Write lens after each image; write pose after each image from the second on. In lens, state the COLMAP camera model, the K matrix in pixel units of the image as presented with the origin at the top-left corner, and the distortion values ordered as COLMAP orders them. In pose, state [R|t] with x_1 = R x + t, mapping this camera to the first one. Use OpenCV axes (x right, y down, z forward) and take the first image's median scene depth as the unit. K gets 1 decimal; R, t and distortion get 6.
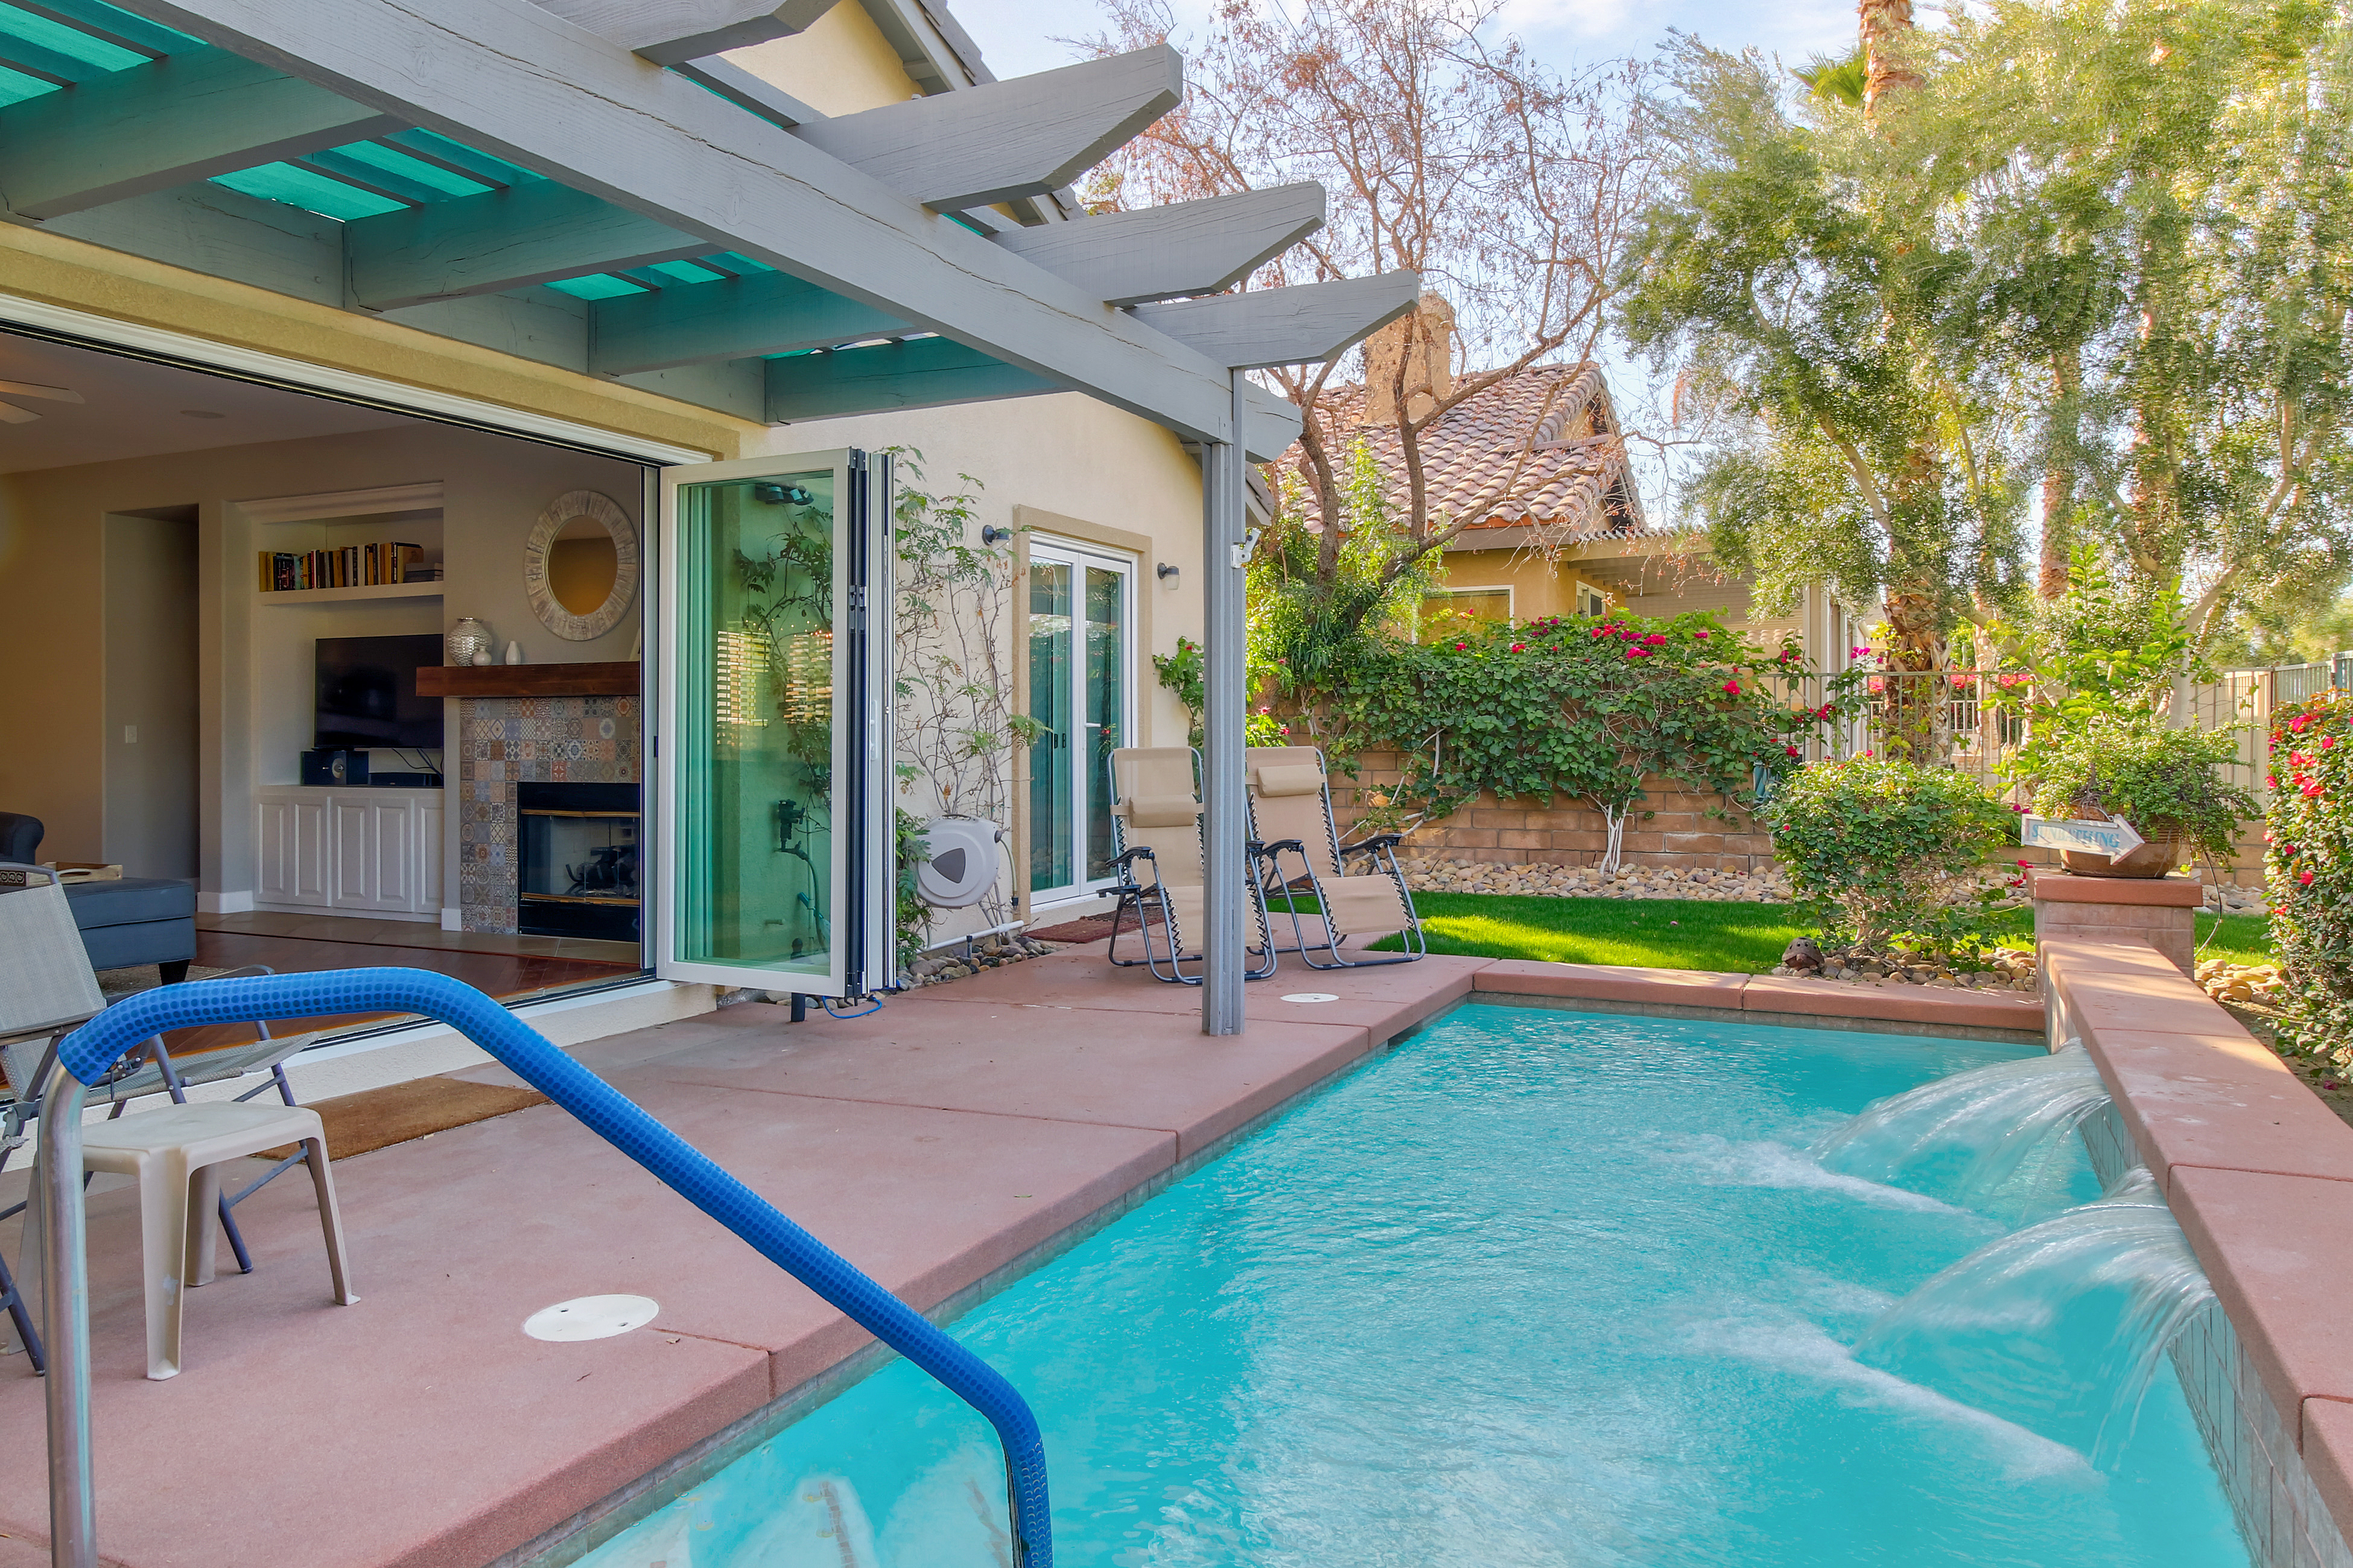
lens RADIAL K [[1567.8, 0, 1185.5], [0, 1567.8, 723.0], [0, 0, 1]] dist [-0.004863, -0.000416]
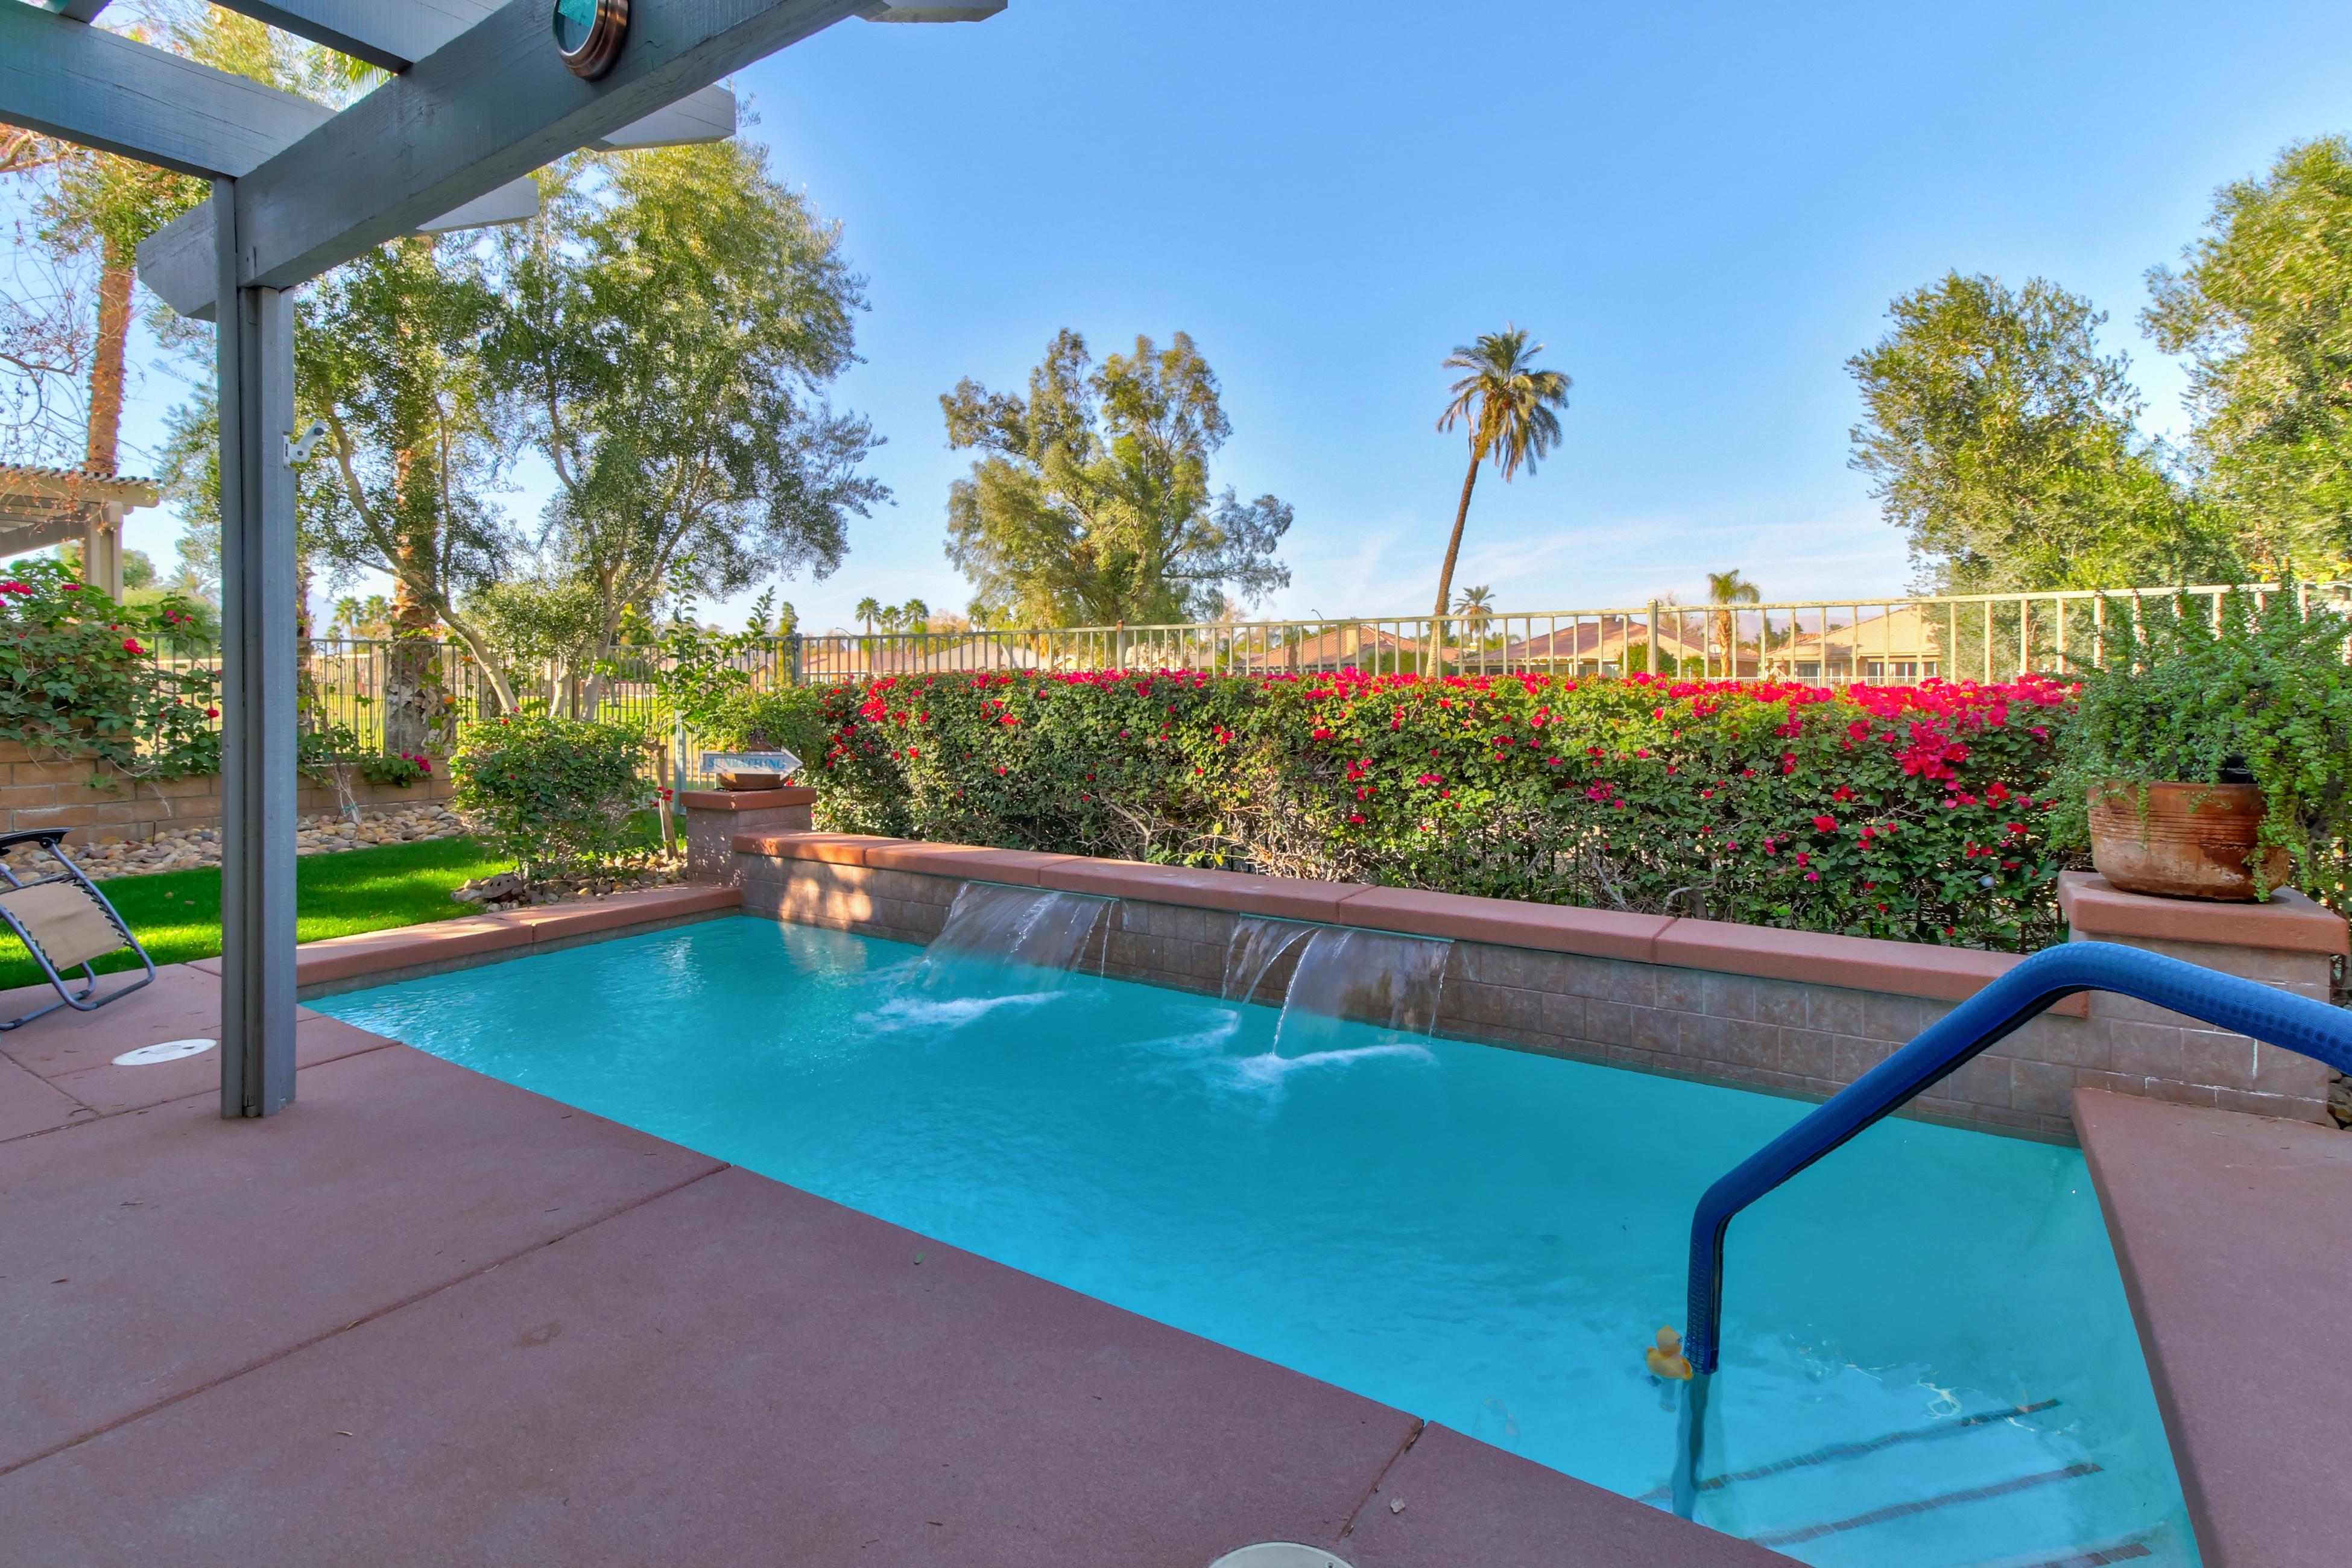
lens RADIAL K [[1120.9, 0, 1172.8], [0, 1120.9, 695.2], [0, 0, 1]] dist [0.017535, -0.000047]
pose [[0.151594, -0.006071, 0.988424, -0.315834], [0.000102, 0.999981, 0.006126, 0.003228], [-0.988443, -0.000828, 0.151592, 0.372934]]
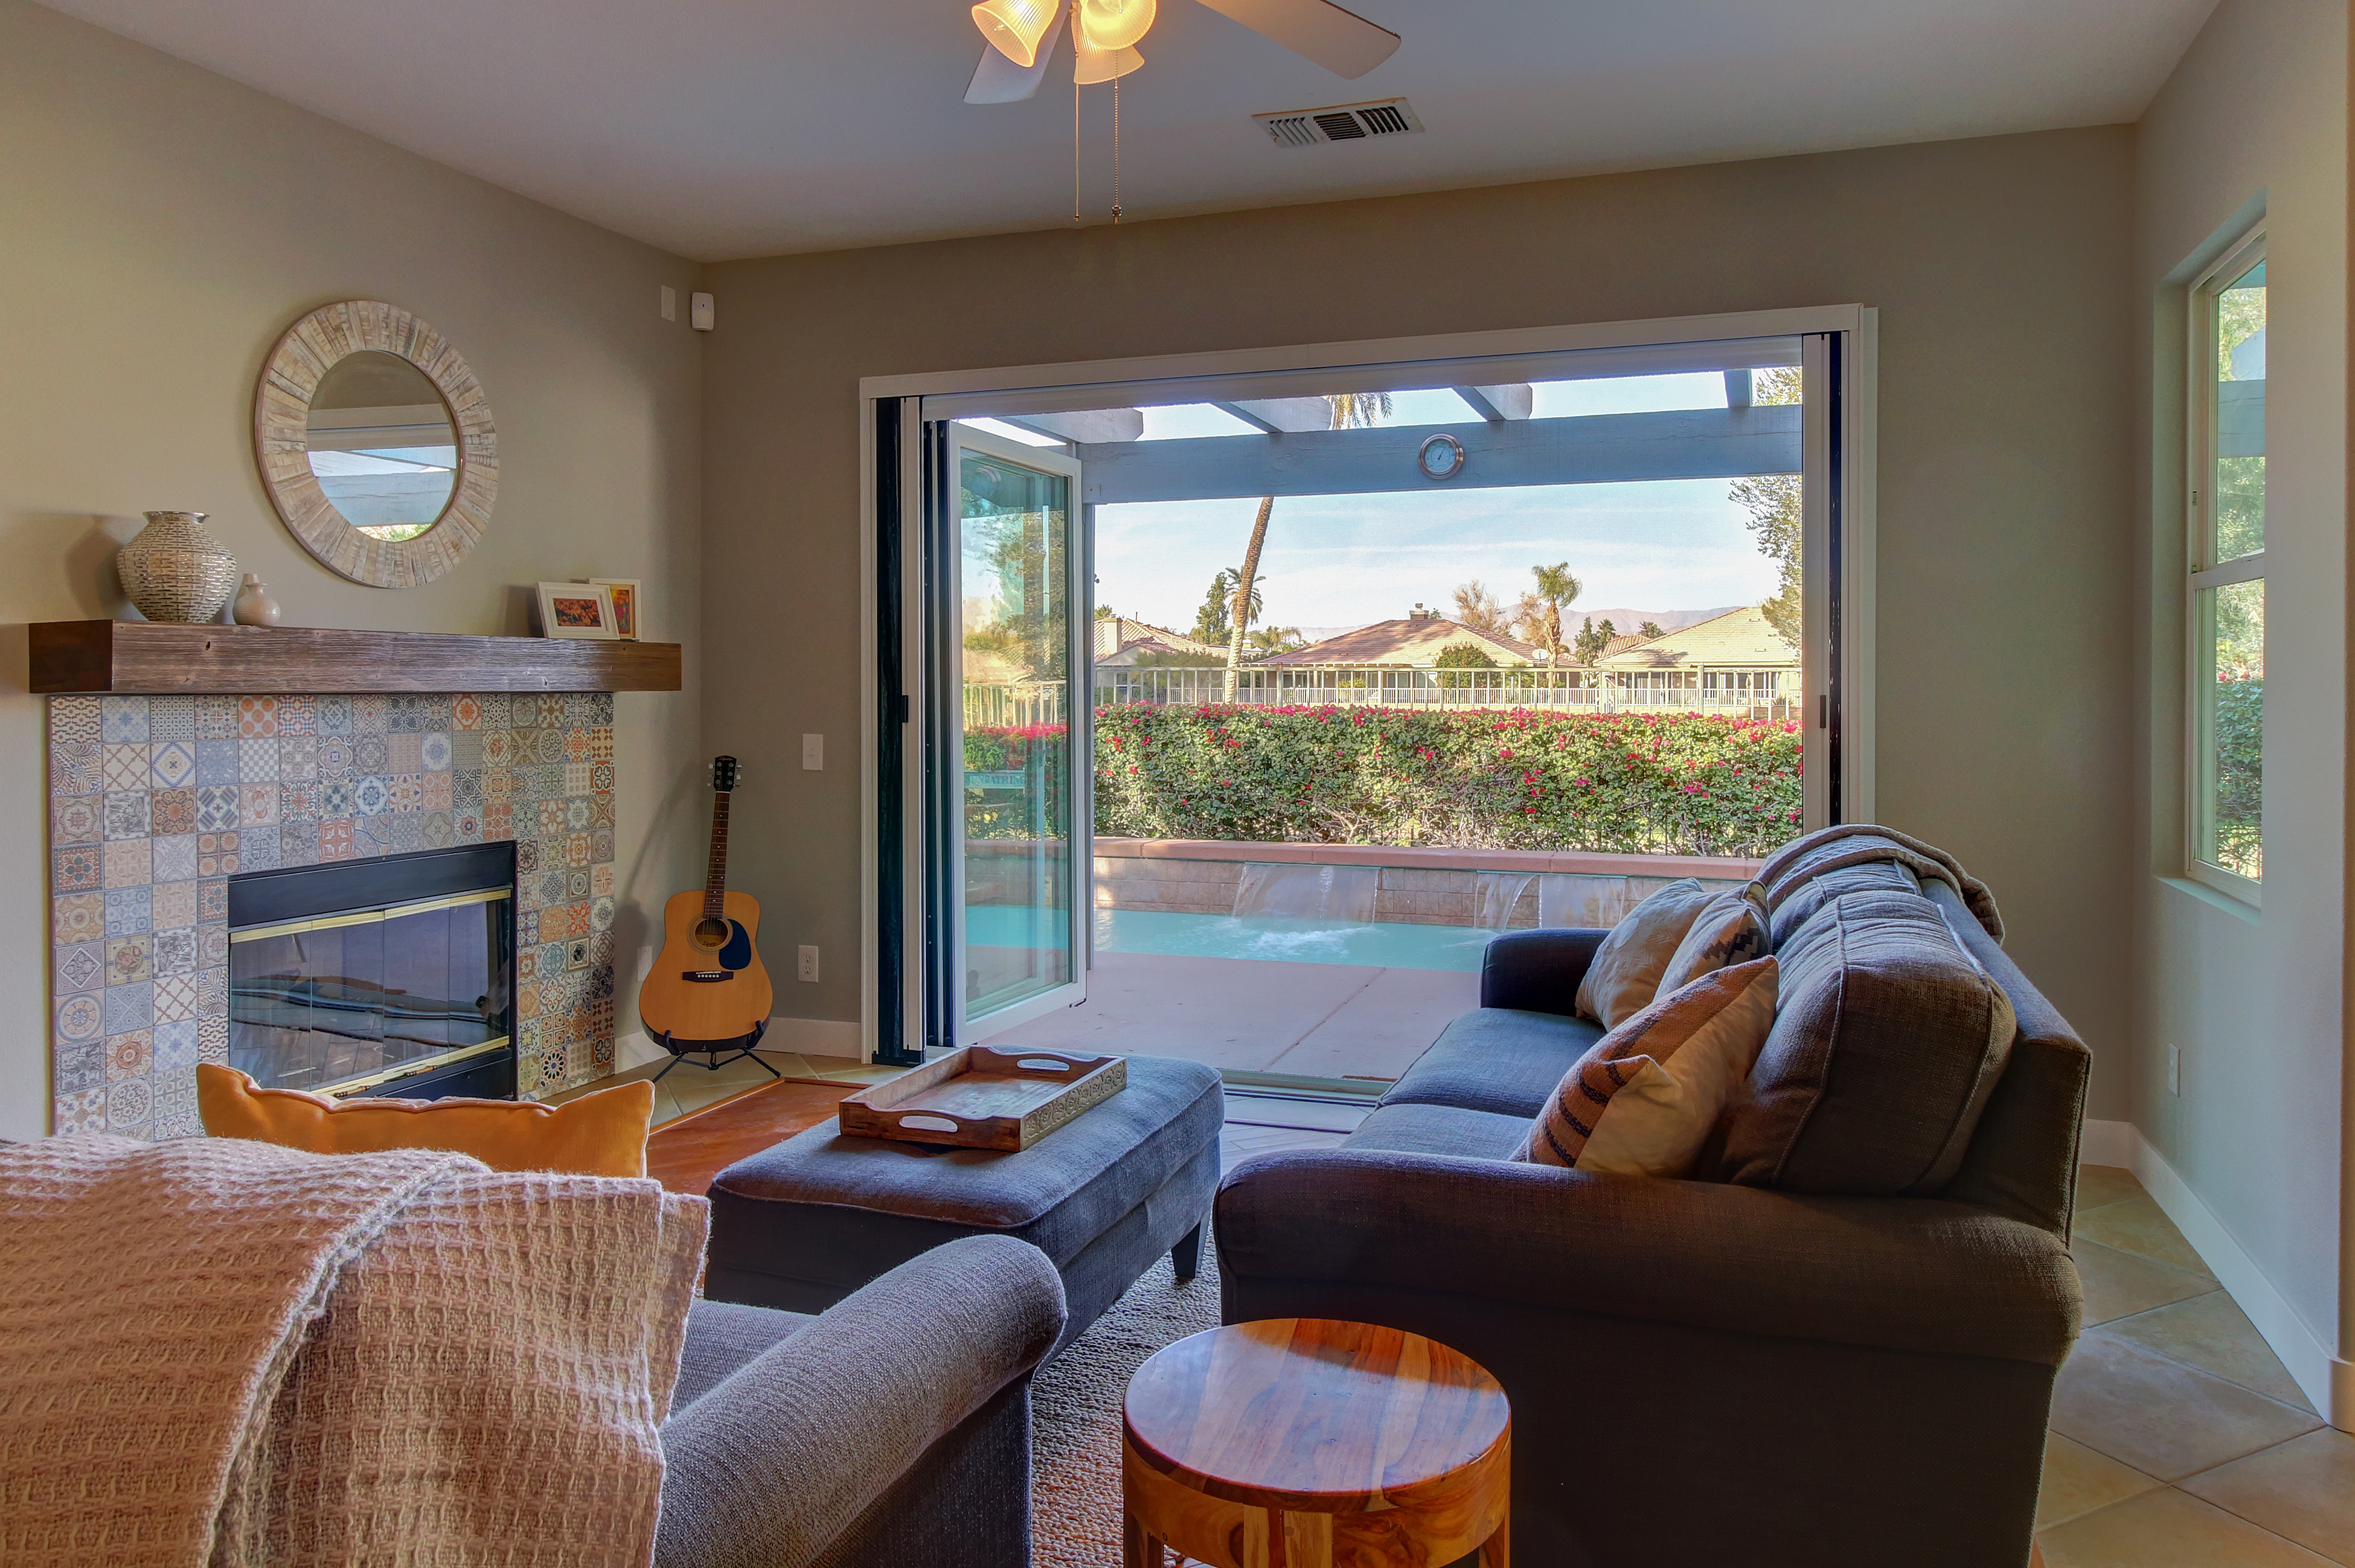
lens RADIAL K [[1569.1, 0, 1186.5], [0, 1569.1, 722.9], [0, 0, 1]] dist [-0.004863, -0.000416]
pose [[-0.101427, -0.017826, 0.994683, -0.916439], [-0.003705, 0.999839, 0.017540, -0.016832], [-0.994836, -0.001907, -0.101477, 0.764485]]
